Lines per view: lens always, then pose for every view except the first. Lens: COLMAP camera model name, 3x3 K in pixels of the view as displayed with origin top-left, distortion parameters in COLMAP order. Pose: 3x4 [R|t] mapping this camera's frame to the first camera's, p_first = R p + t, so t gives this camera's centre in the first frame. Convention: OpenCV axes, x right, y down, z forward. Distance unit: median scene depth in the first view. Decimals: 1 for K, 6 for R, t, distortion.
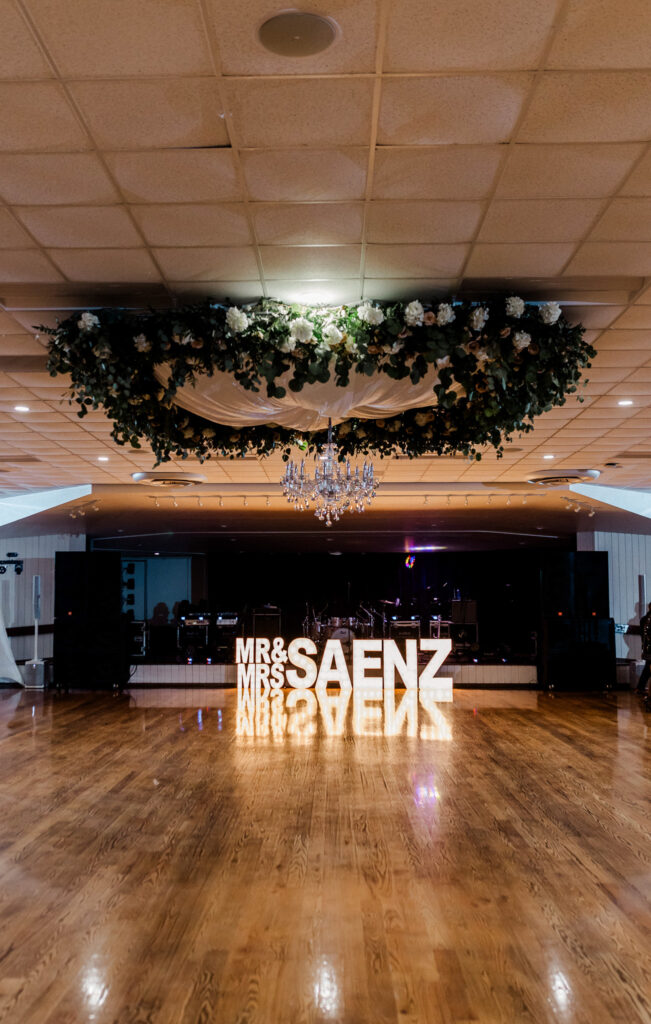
lens RADIAL K [[1087.4, 0, 324.4], [0, 1087.4, 515.1], [0, 0, 1]] dist [-0.094605, 0.000000]
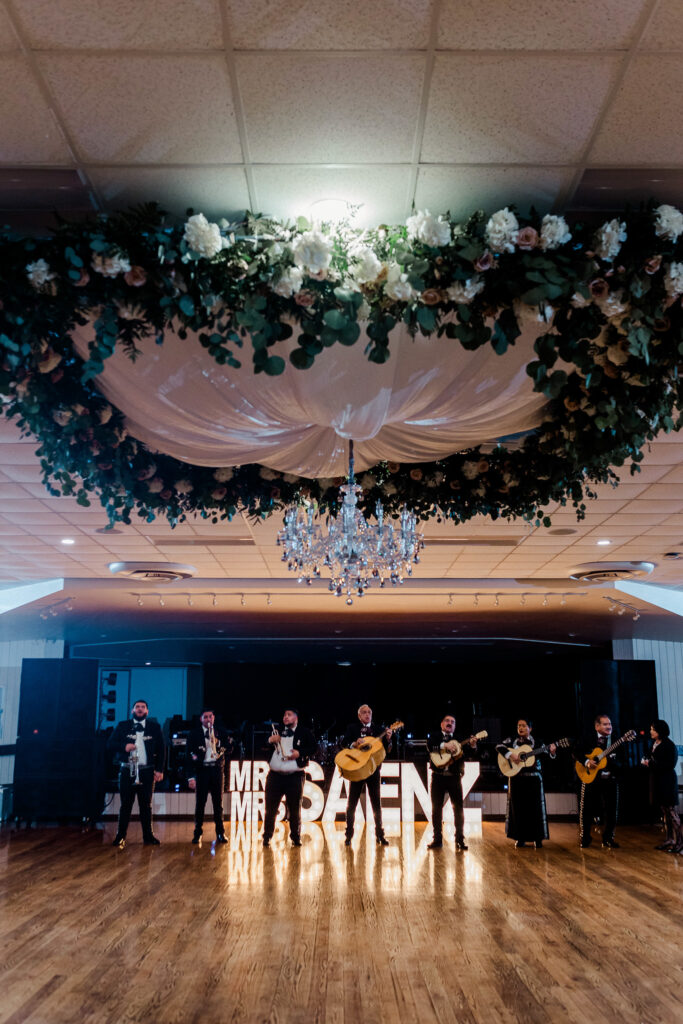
lens RADIAL K [[957.3, 0, 347.0], [0, 957.3, 500.9], [0, 0, 1]] dist [-0.027086, 0.000000]
pose [[0.999787, 0.006042, 0.019749, -0.008066], [-0.003202, 0.990035, -0.140783, 0.024550], [-0.020403, 0.140690, 0.989843, 0.347955]]
